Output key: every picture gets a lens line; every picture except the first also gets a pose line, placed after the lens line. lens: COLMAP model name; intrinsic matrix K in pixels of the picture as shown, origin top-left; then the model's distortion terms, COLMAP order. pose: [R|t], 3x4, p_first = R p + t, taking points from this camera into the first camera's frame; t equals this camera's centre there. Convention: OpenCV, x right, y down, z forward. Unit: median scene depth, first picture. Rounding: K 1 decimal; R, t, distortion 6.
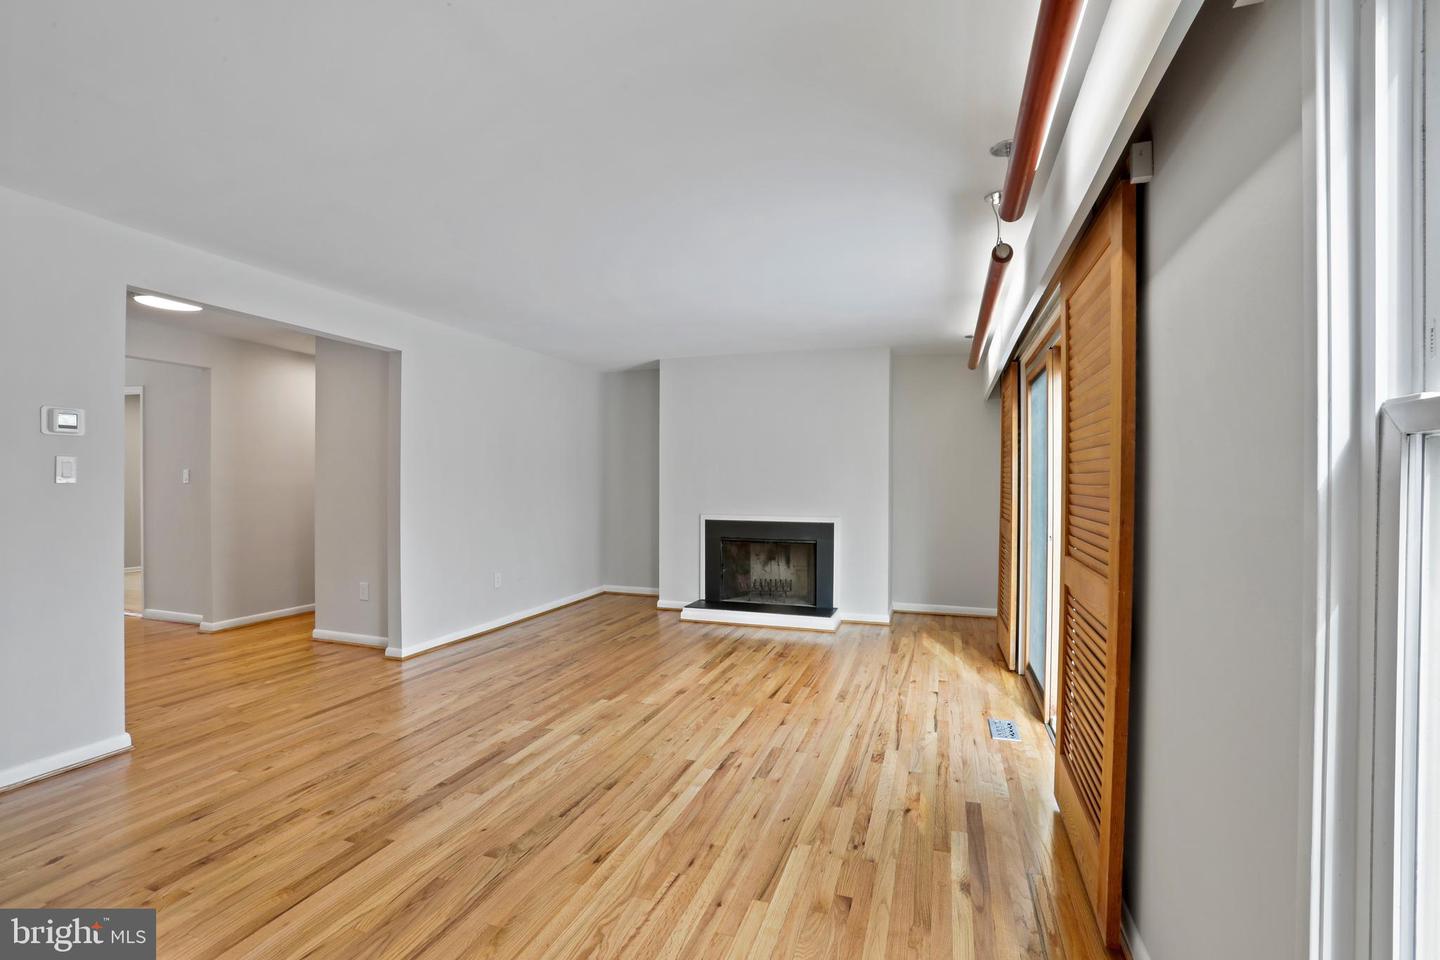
lens RADIAL K [[679.1, 0, 713.1], [0, 679.1, 482.8], [0, 0, 1]] dist [-0.084072, 0.038154]
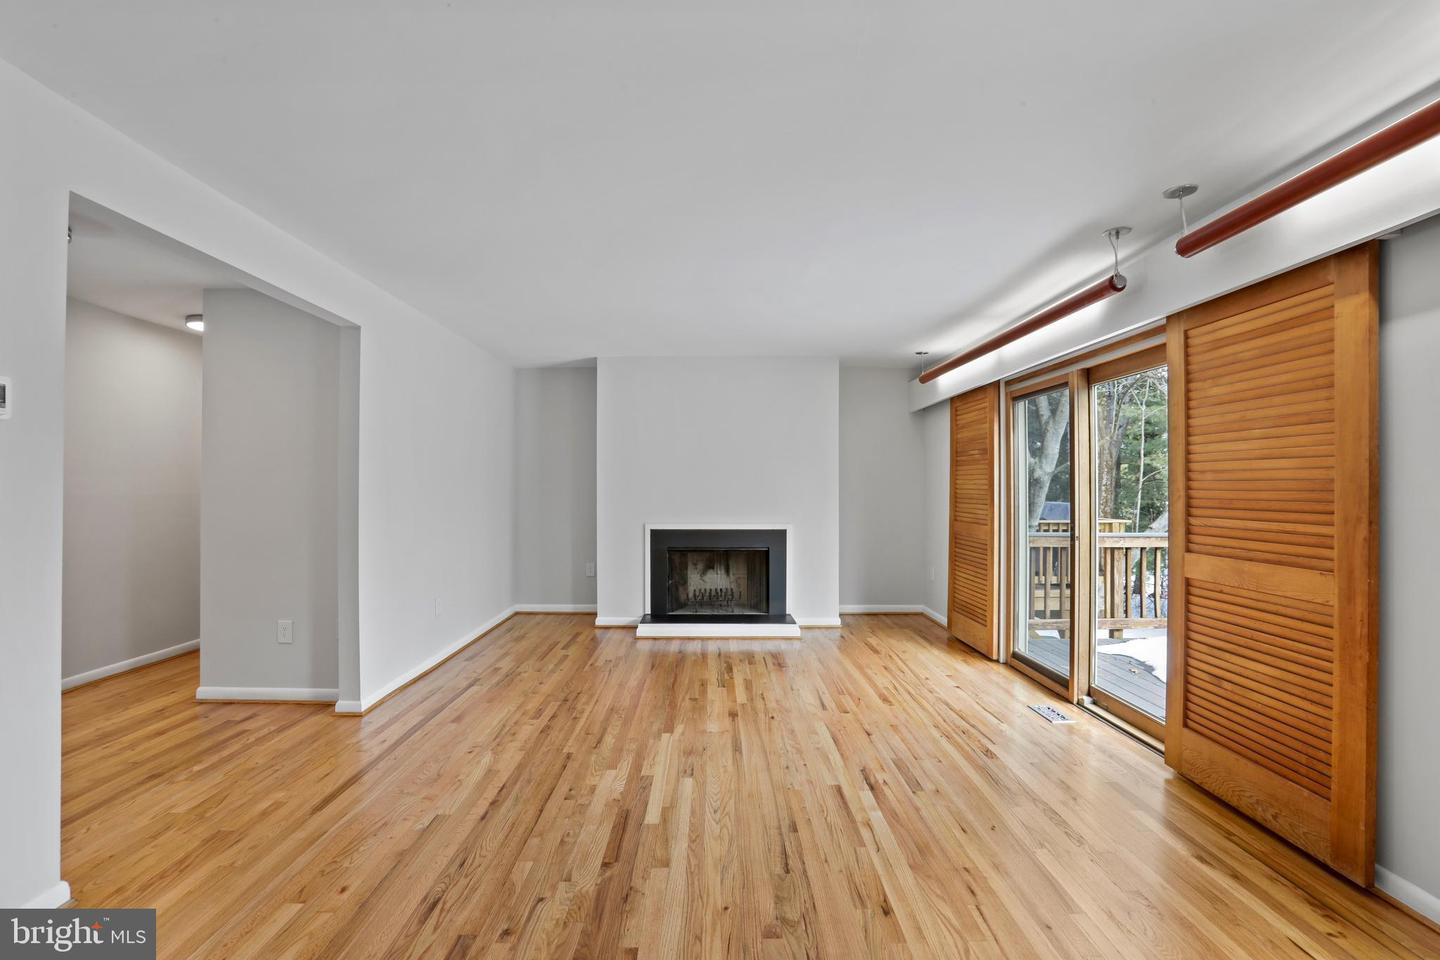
lens RADIAL K [[677.5, 0, 723.9], [0, 677.5, 475.1], [0, 0, 1]] dist [-0.076514, 0.030587]
pose [[0.940895, 0.003025, 0.338684, -0.343627], [0.004197, 0.999779, -0.020590, -0.001910], [-0.338672, 0.020794, 0.940675, 0.112889]]
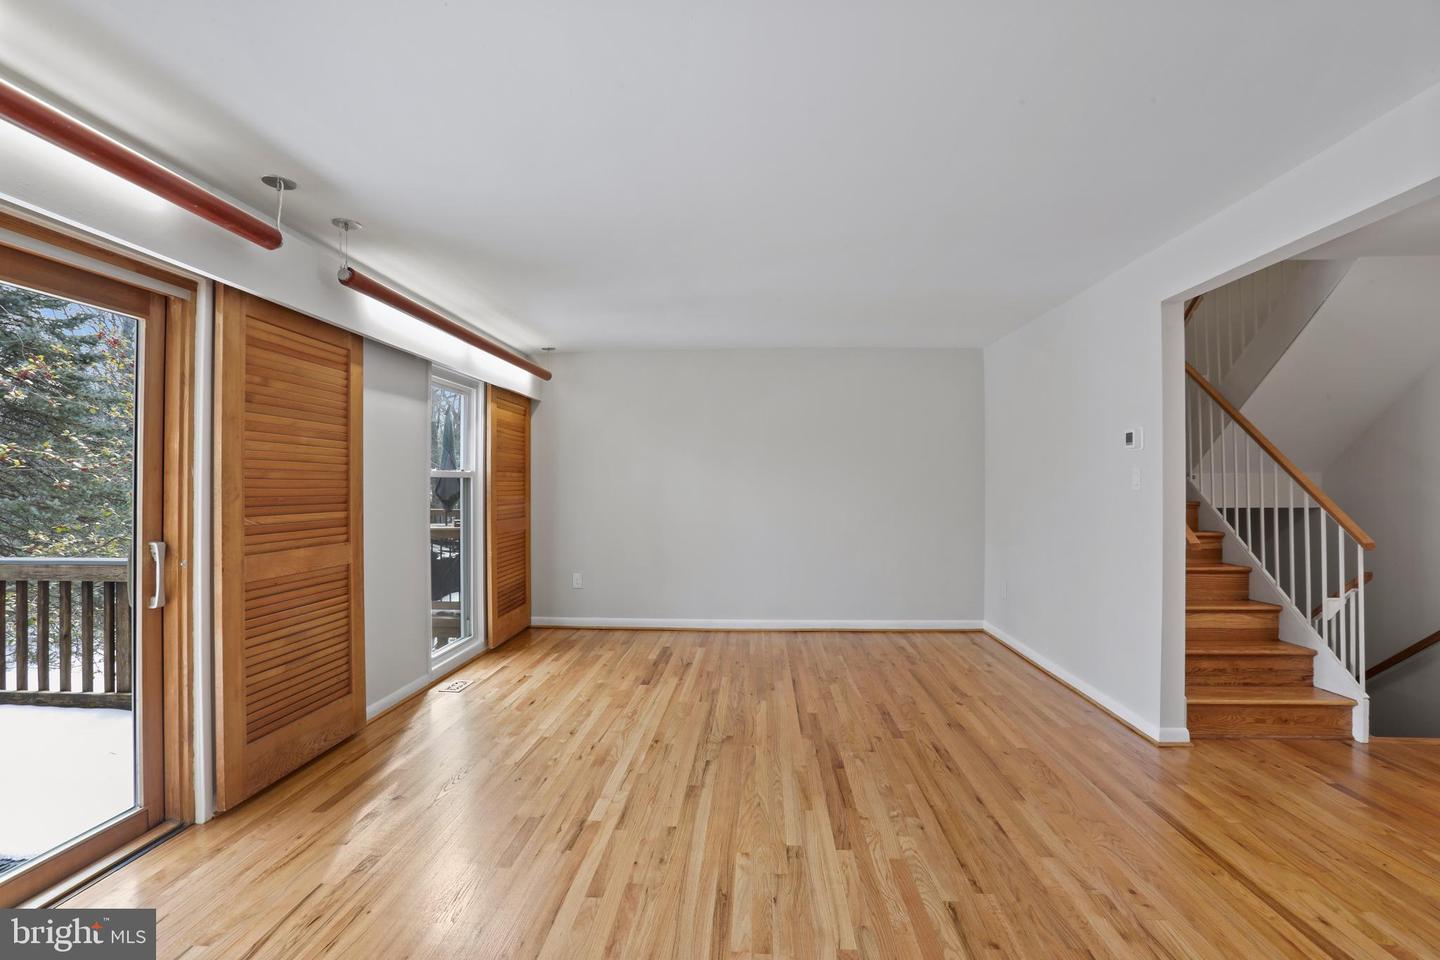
lens RADIAL K [[679.1, 0, 713.1], [0, 679.1, 482.8], [0, 0, 1]] dist [-0.084072, 0.038154]
pose [[-0.966074, -0.005095, -0.258214, 0.047120], [-0.005017, 0.999987, -0.000960, -0.005099], [0.258215, 0.000368, -0.966087, 1.248730]]
